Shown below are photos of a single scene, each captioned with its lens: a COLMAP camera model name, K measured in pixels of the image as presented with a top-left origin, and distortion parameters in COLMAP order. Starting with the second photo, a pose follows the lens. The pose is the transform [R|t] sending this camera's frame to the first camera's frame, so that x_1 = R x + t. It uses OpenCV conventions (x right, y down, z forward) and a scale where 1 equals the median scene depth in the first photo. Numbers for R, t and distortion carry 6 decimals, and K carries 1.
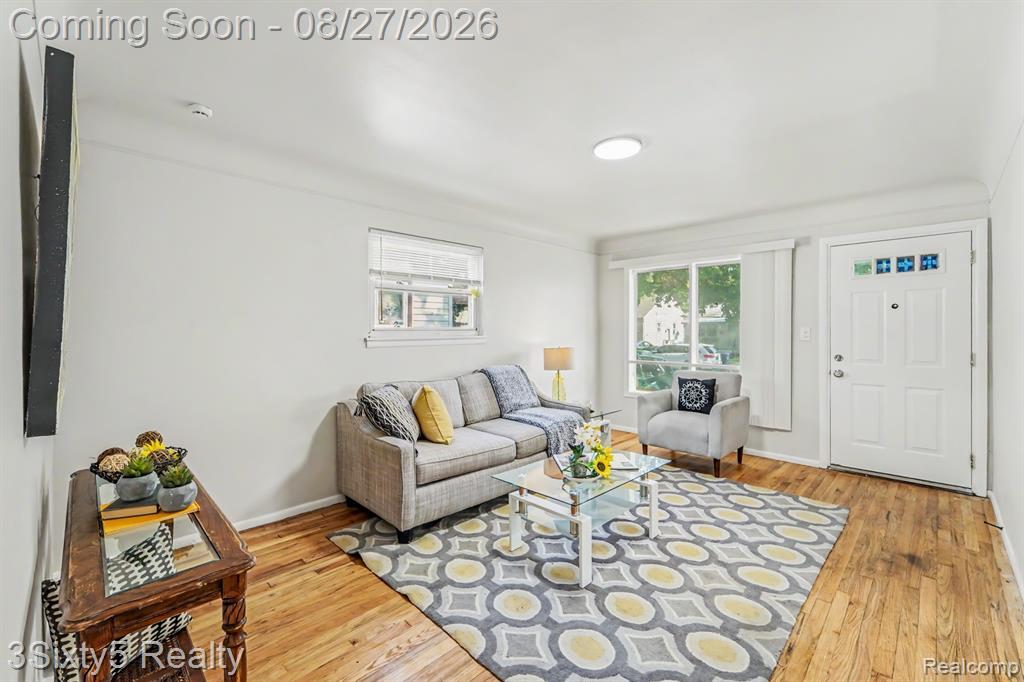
lens RADIAL K [[424.7, 0, 512.6], [0, 424.7, 331.9], [0, 0, 1]] dist [0.008434, -0.000799]
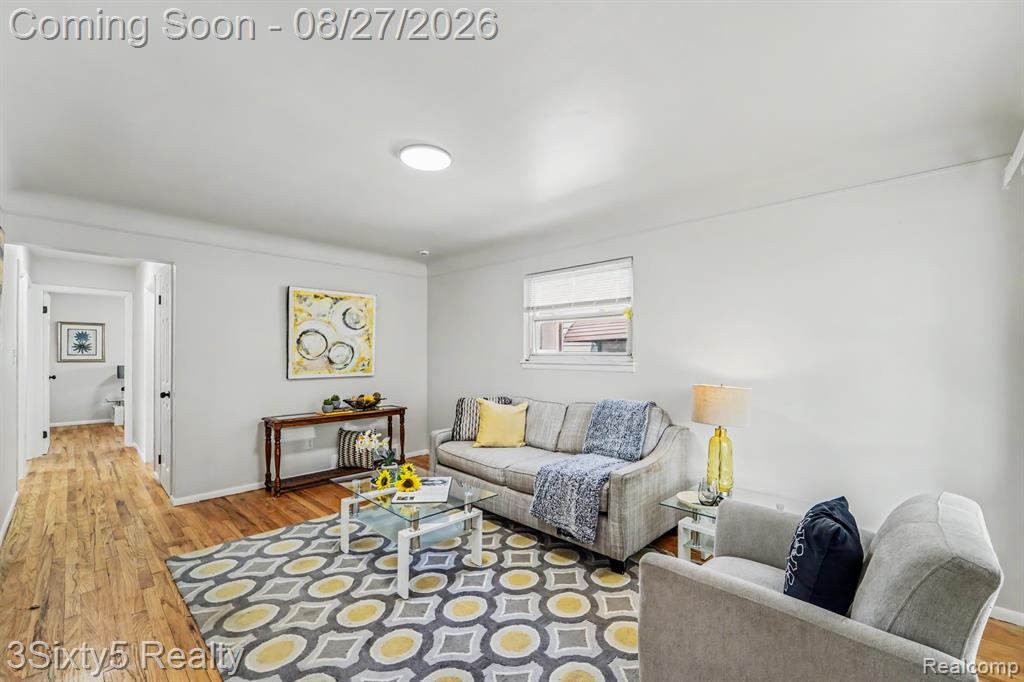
lens RADIAL K [[424.7, 0, 521.0], [0, 424.7, 354.9], [0, 0, 1]] dist [0.008434, -0.000799]
pose [[0.021793, 0.002982, -0.999758, 1.072486], [-0.009047, 0.999955, 0.002786, -0.009940], [0.999722, 0.008984, 0.021819, 1.090079]]
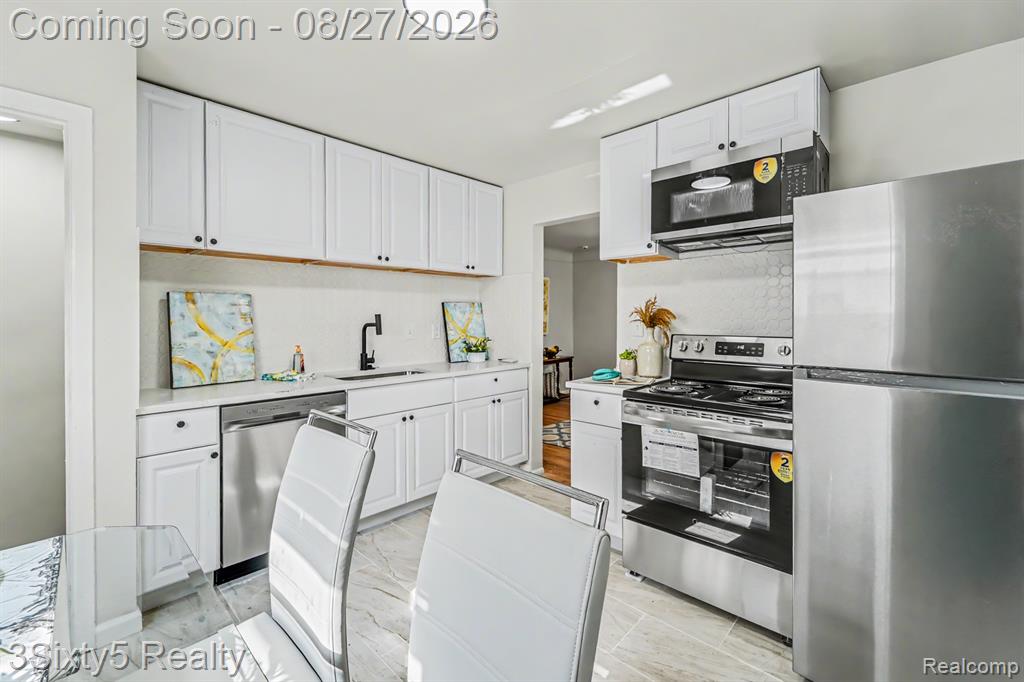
lens RADIAL K [[424.7, 0, 533.7], [0, 424.7, 321.3], [0, 0, 1]] dist [0.008434, -0.000799]
pose [[0.044688, 0.006379, -0.998981, 1.795380], [-0.000560, 0.999980, 0.006360, -0.009094], [0.999001, 0.000275, 0.044690, 0.349064]]
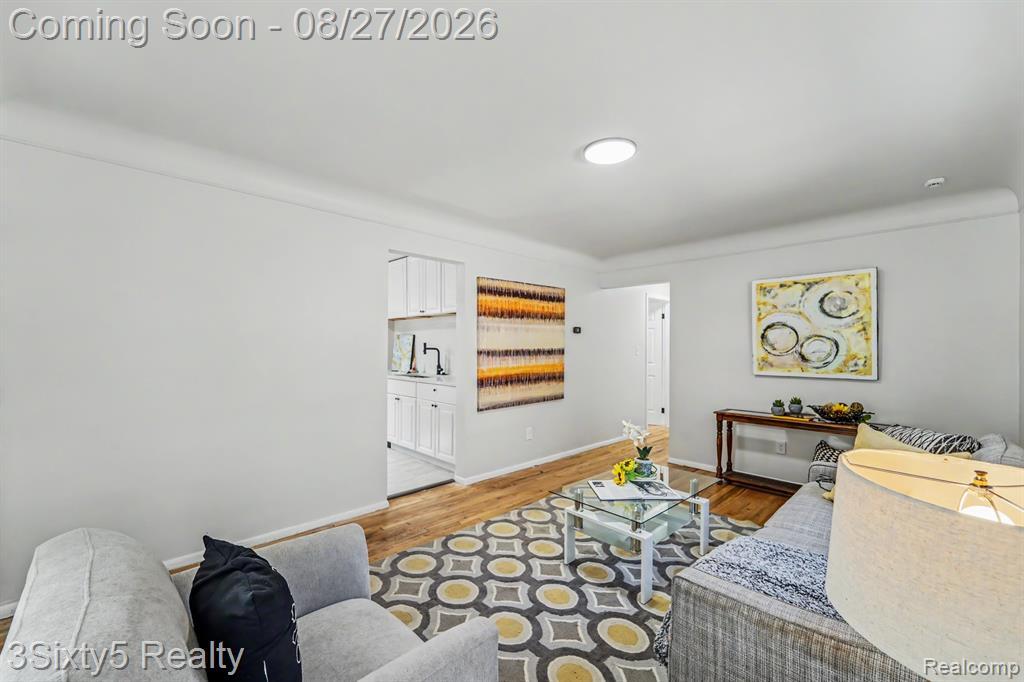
lens RADIAL K [[424.7, 0, 504.7], [0, 424.7, 345.4], [0, 0, 1]] dist [0.008434, -0.000799]
pose [[-0.999223, -0.005427, 0.039027, 0.398898], [-0.005392, 0.999985, 0.001024, -0.012052], [-0.039032, 0.000813, -0.999238, 1.771026]]
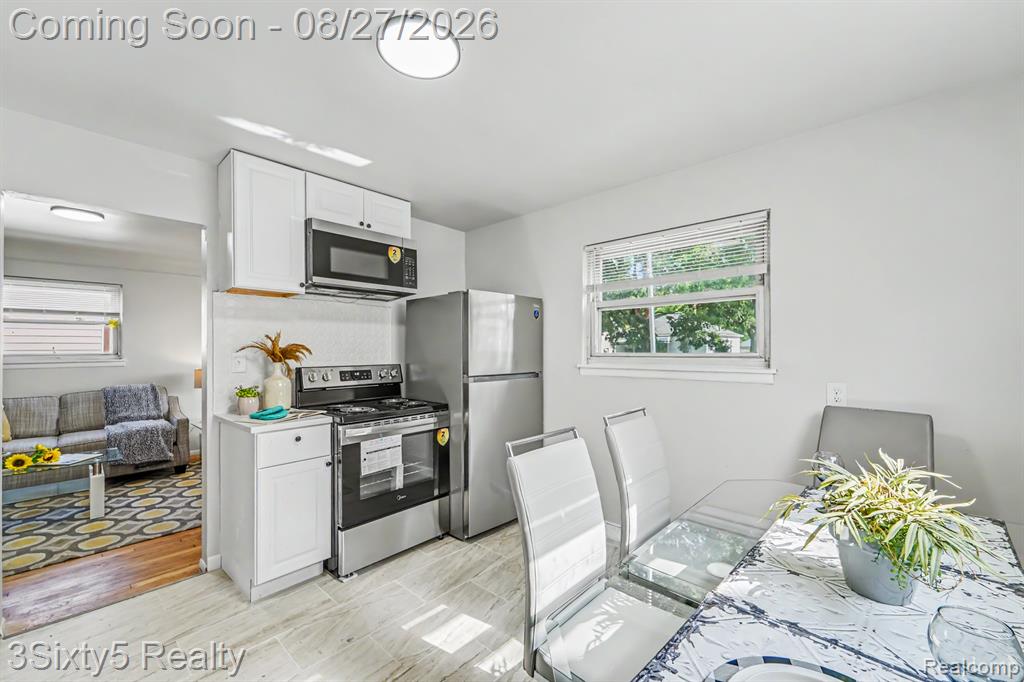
lens RADIAL K [[424.7, 0, 502.8], [0, 424.7, 343.1], [0, 0, 1]] dist [0.008434, -0.000799]
pose [[0.999876, -0.006947, 0.014105, 1.377282], [0.007197, 0.999817, -0.017747, -0.011288], [-0.013979, 0.017847, 0.999743, -0.279866]]
